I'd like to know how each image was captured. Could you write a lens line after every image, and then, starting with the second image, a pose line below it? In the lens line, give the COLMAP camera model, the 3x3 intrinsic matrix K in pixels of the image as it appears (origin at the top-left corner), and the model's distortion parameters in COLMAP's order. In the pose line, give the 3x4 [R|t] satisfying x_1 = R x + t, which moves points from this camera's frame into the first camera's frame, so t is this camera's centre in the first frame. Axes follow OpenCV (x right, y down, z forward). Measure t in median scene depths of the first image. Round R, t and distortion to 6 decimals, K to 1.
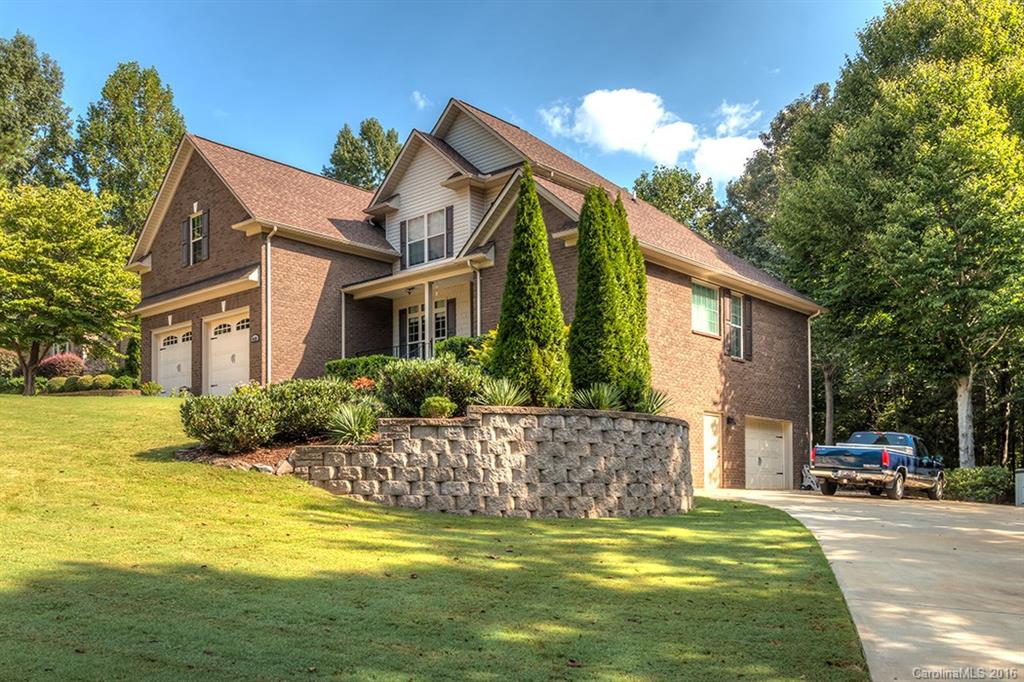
lens RADIAL K [[866.0, 0, 512.7], [0, 866.0, 343.3], [0, 0, 1]] dist [-0.002600, -0.001822]
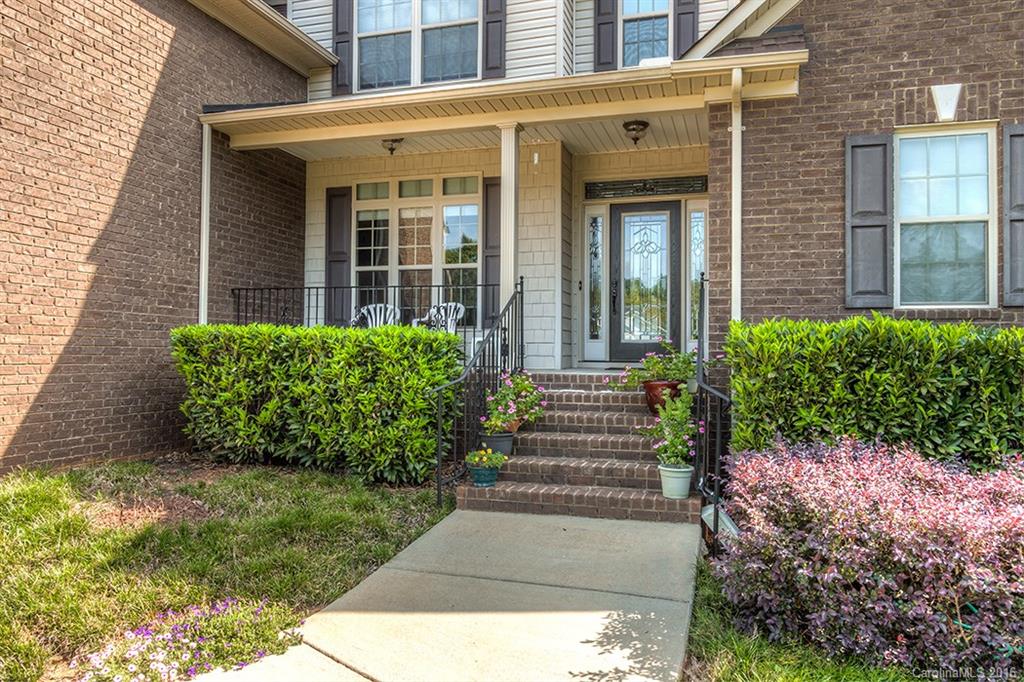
lens RADIAL K [[670.2, 0, 509.8], [0, 670.2, 291.4], [0, 0, 1]] dist [0.011459, -0.000237]
pose [[0.878002, 0.034935, 0.477379, -0.215200], [-0.073478, 0.995349, 0.062302, -0.015386], [-0.472983, -0.089778, 0.876486, 0.677396]]
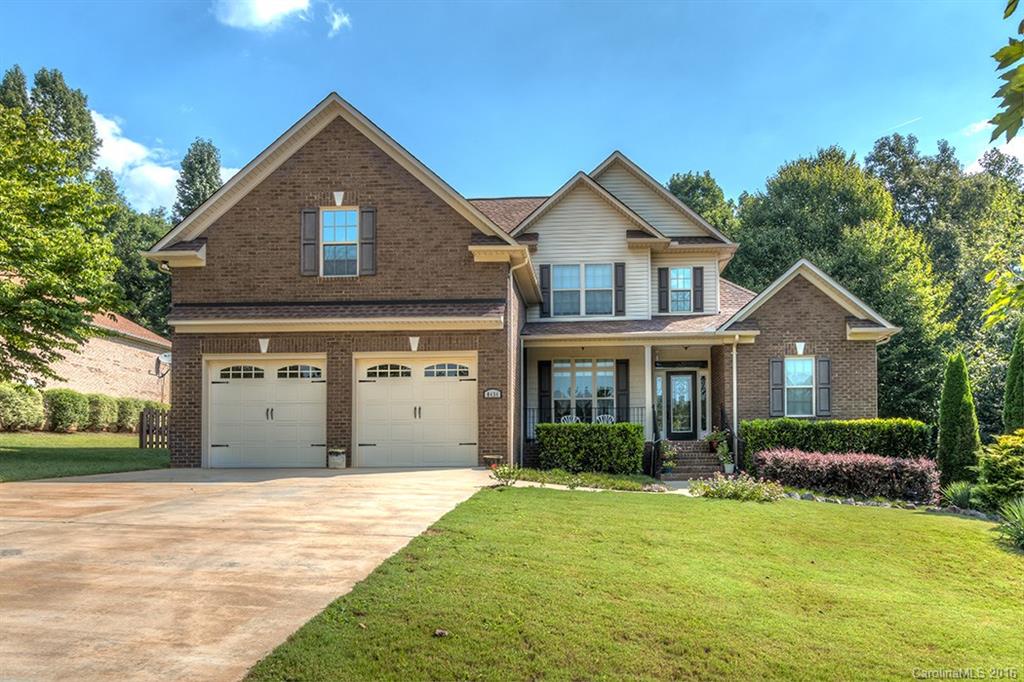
lens RADIAL K [[768.1, 0, 510.4], [0, 768.1, 391.6], [0, 0, 1]] dist [0.060483, 0.002777]
pose [[0.737489, 0.047147, 0.673712, -0.723306], [-0.088697, 0.995681, 0.027415, -0.026736], [-0.669509, -0.079974, 0.738486, 0.425774]]
